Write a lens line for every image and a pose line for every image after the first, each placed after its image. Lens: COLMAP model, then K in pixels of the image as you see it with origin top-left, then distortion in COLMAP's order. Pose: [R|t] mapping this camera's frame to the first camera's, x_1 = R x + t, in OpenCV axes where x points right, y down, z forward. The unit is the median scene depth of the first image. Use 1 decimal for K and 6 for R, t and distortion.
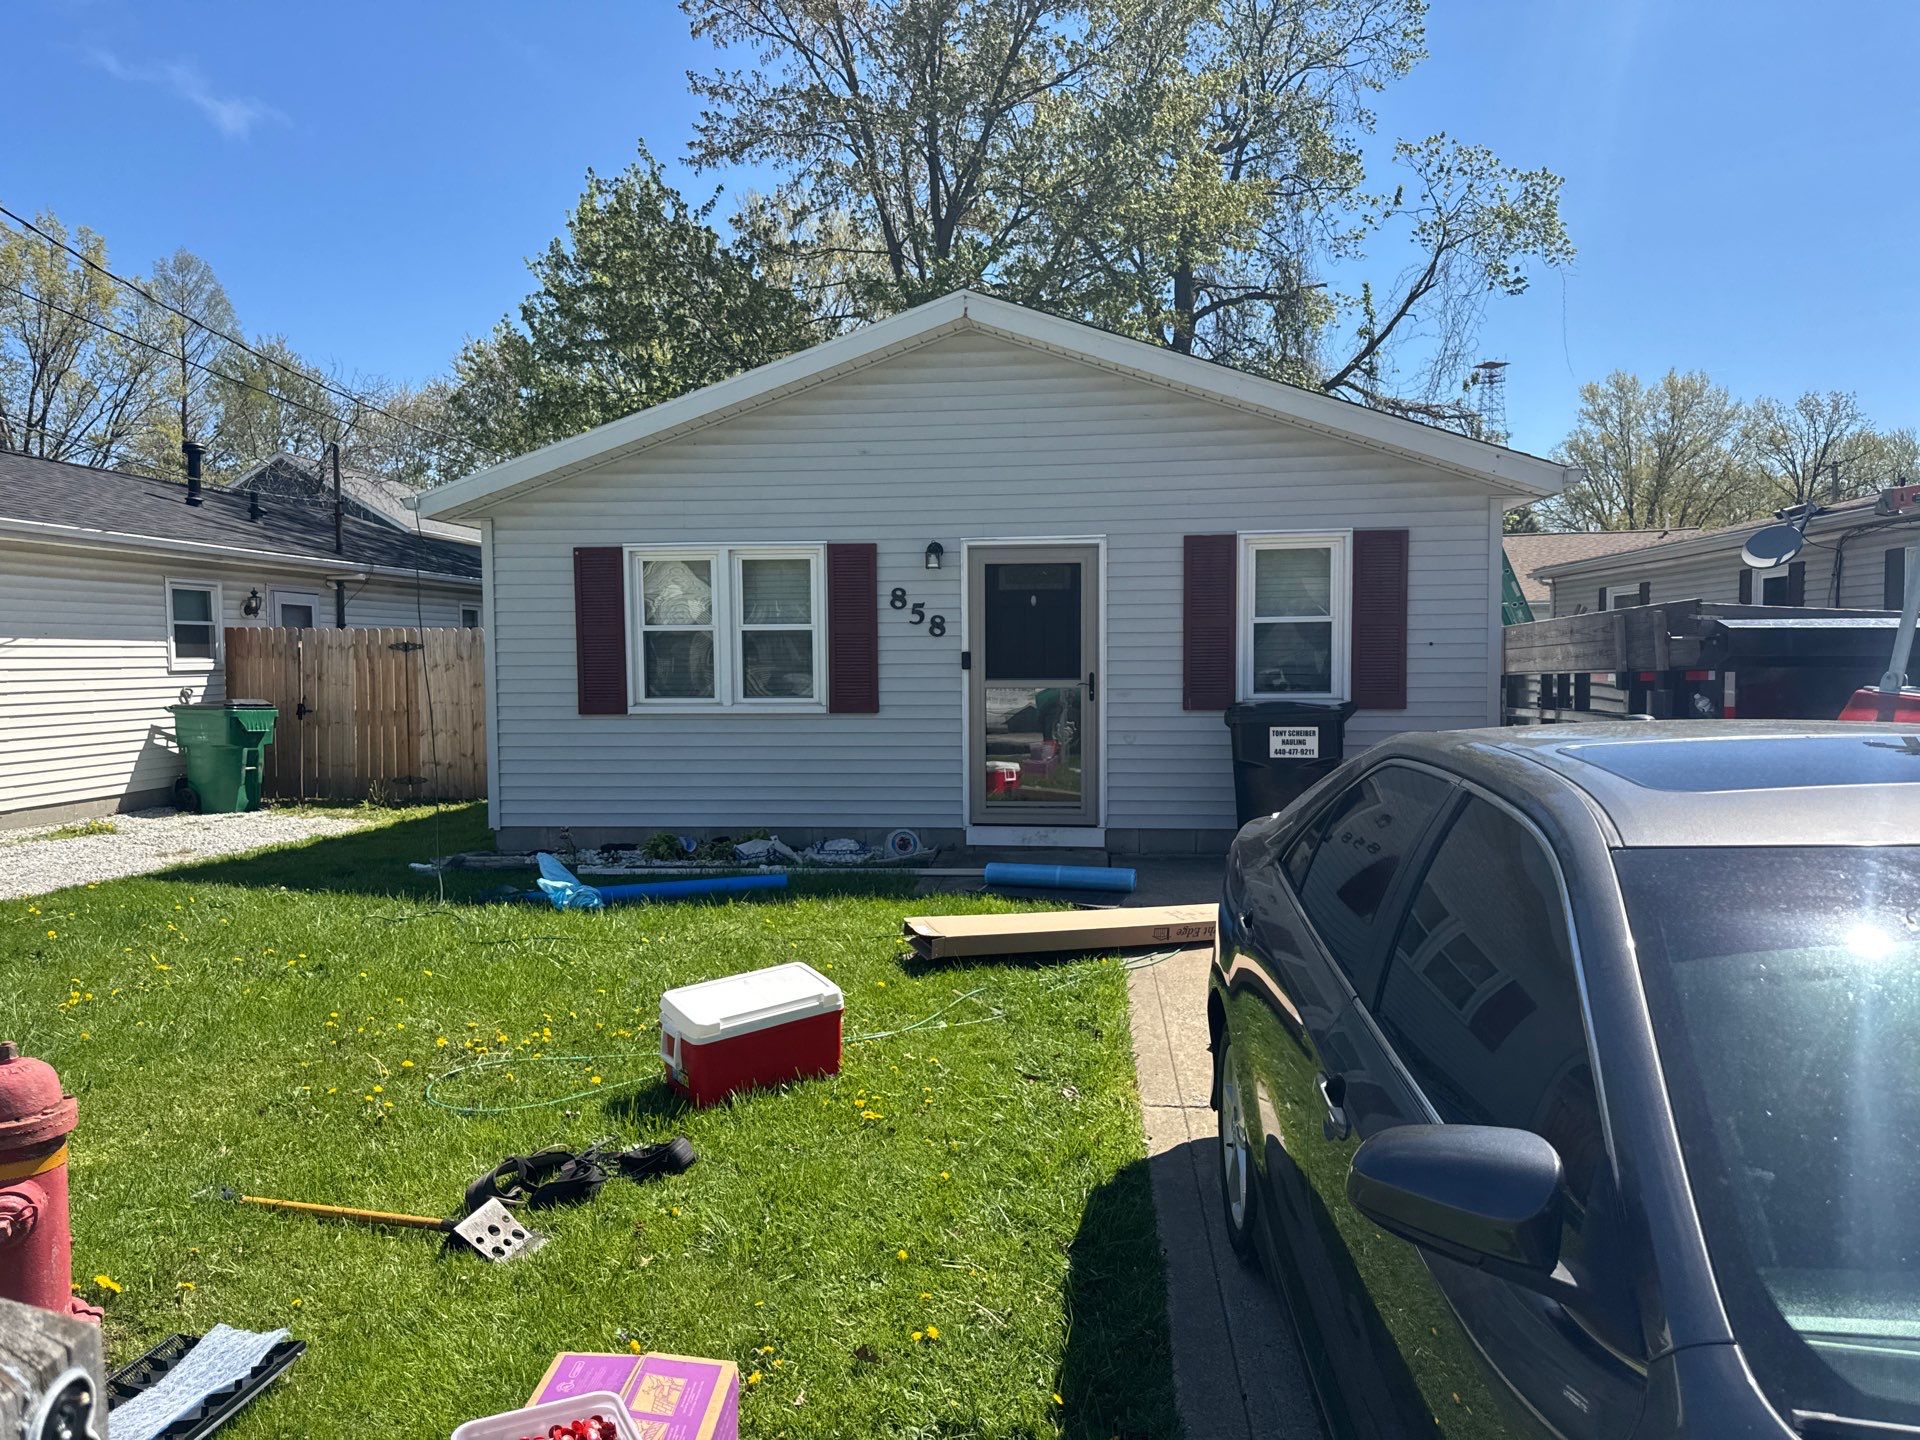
lens RADIAL K [[1319.2, 0, 963.1], [0, 1319.2, 748.2], [0, 0, 1]] dist [0.108503, -0.135804]
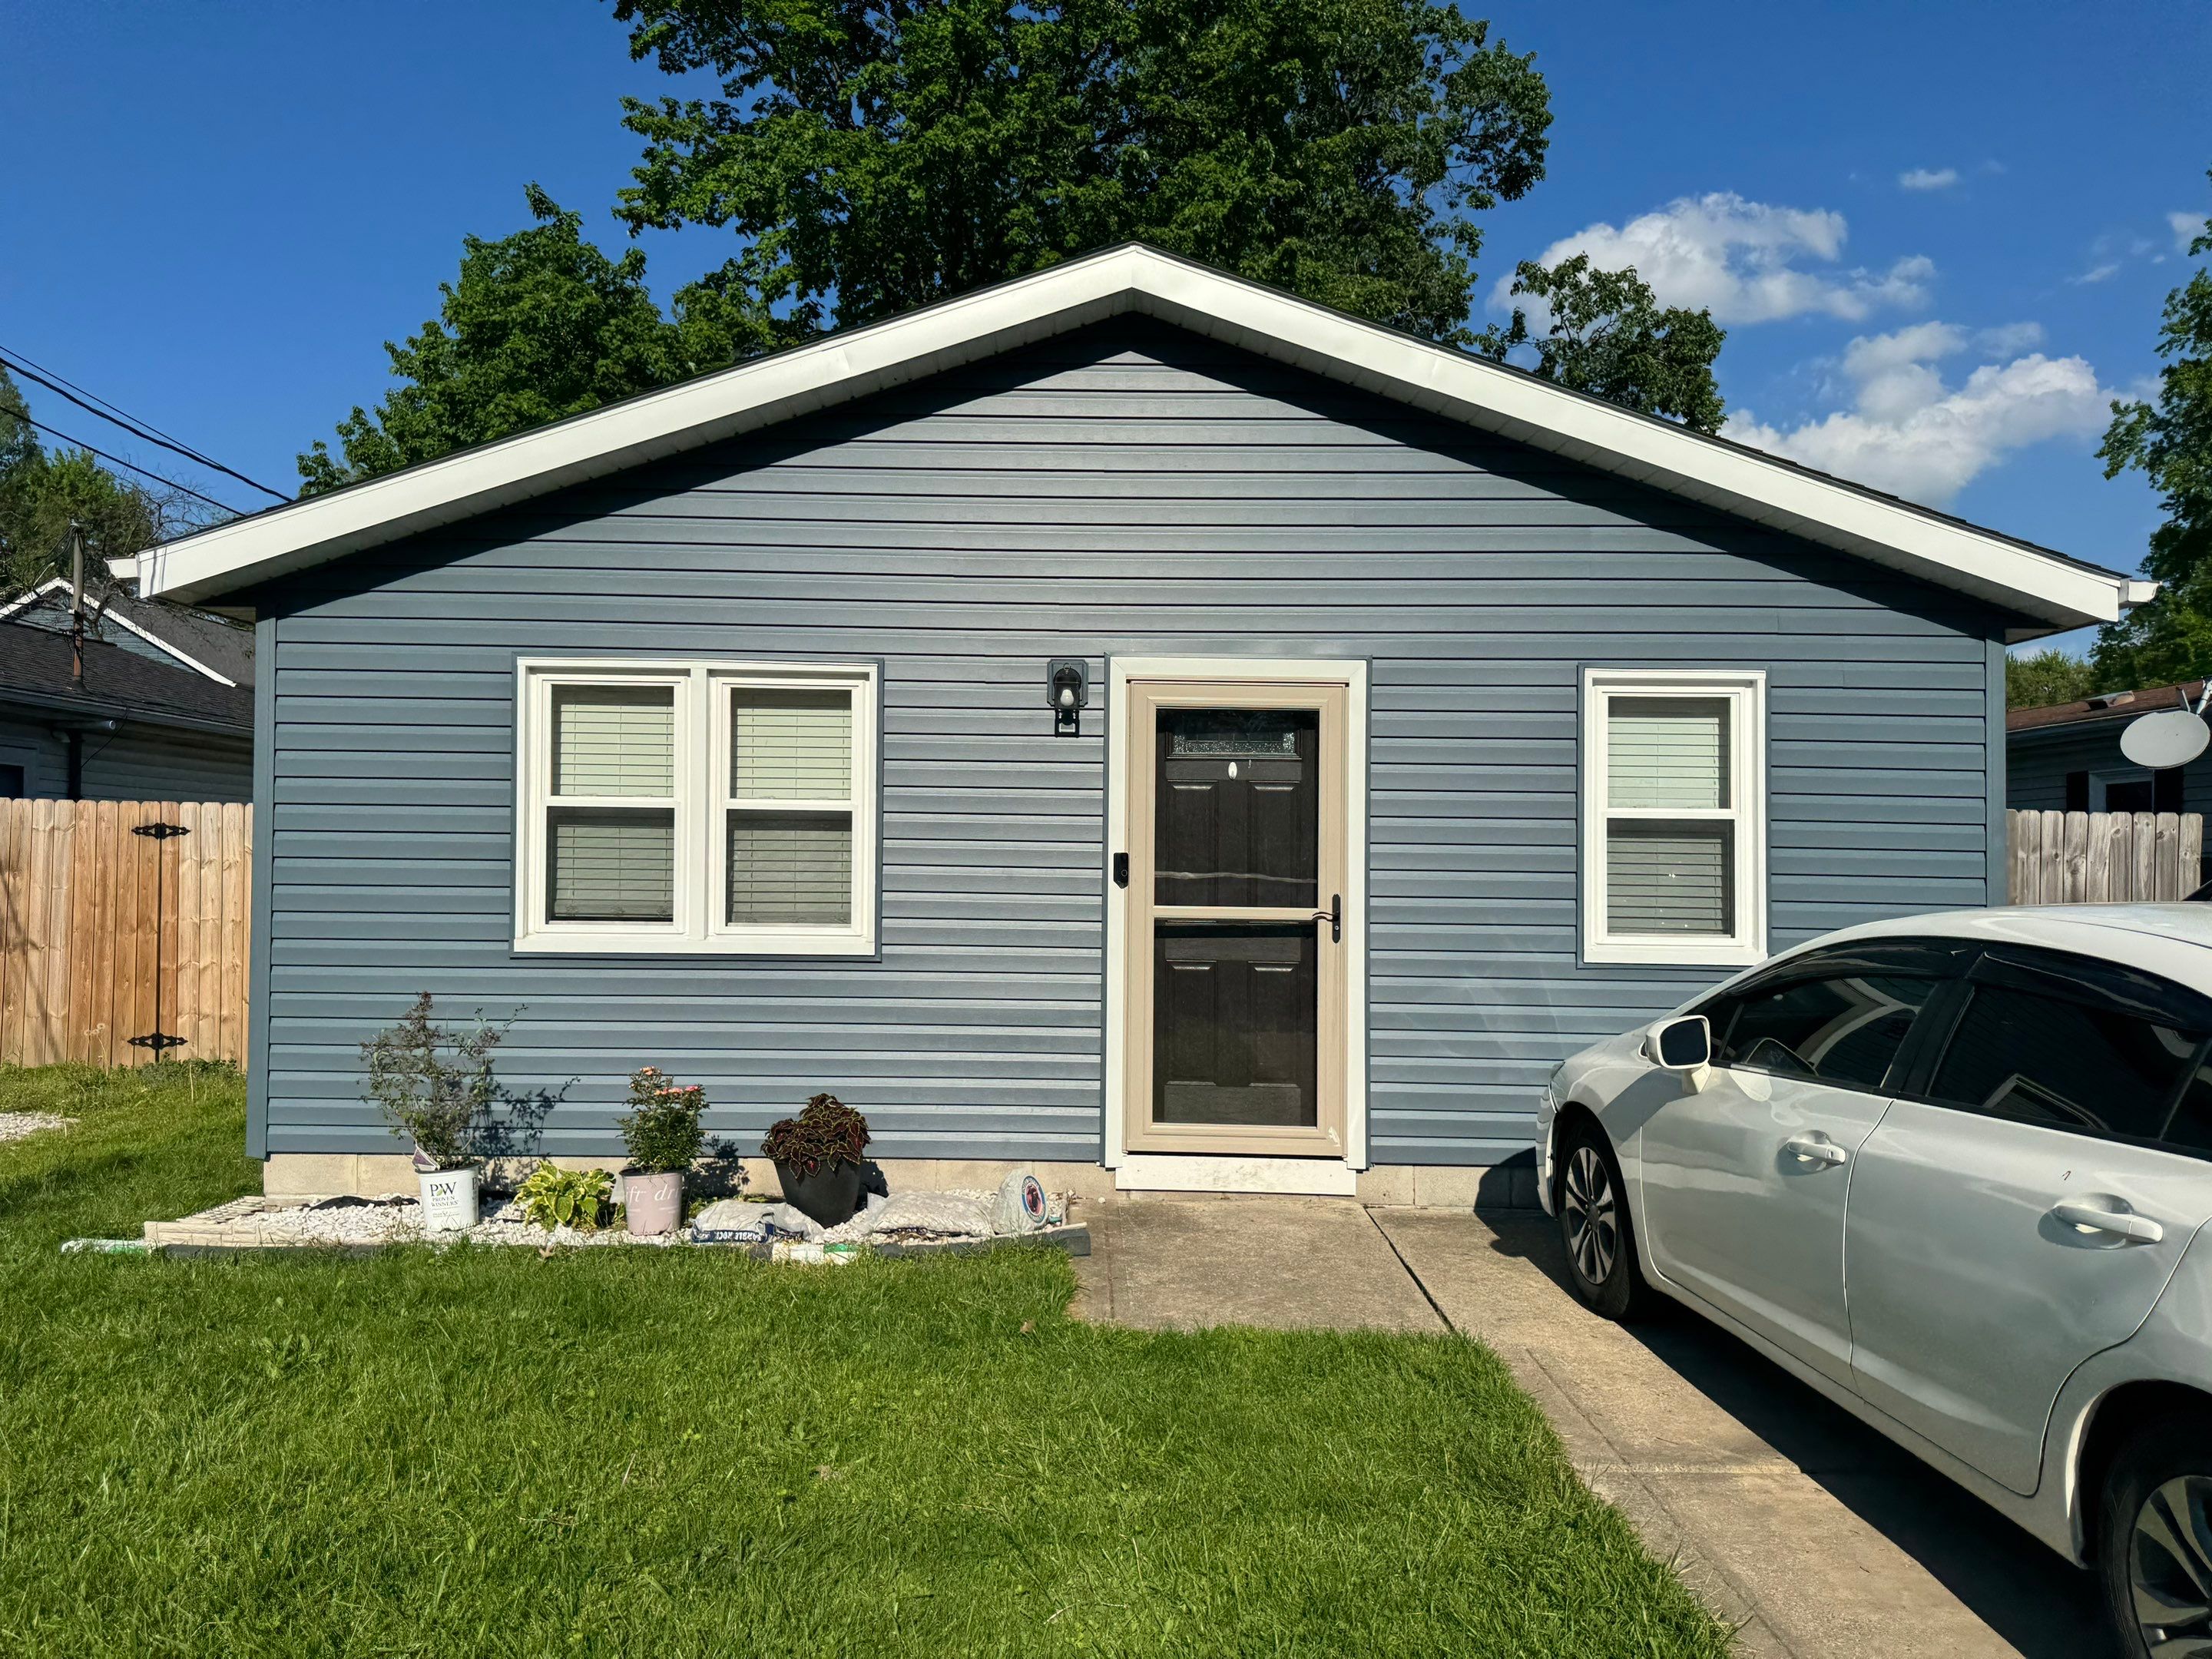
lens RADIAL K [[1552.7, 0, 1062.9], [0, 1552.7, 847.7], [0, 0, 1]] dist [0.014439, 0.002865]
pose [[0.995146, 0.020920, 0.096165, -0.087684], [-0.013244, 0.996724, -0.079781, -0.020285], [-0.097519, 0.078120, 0.992163, 0.317580]]
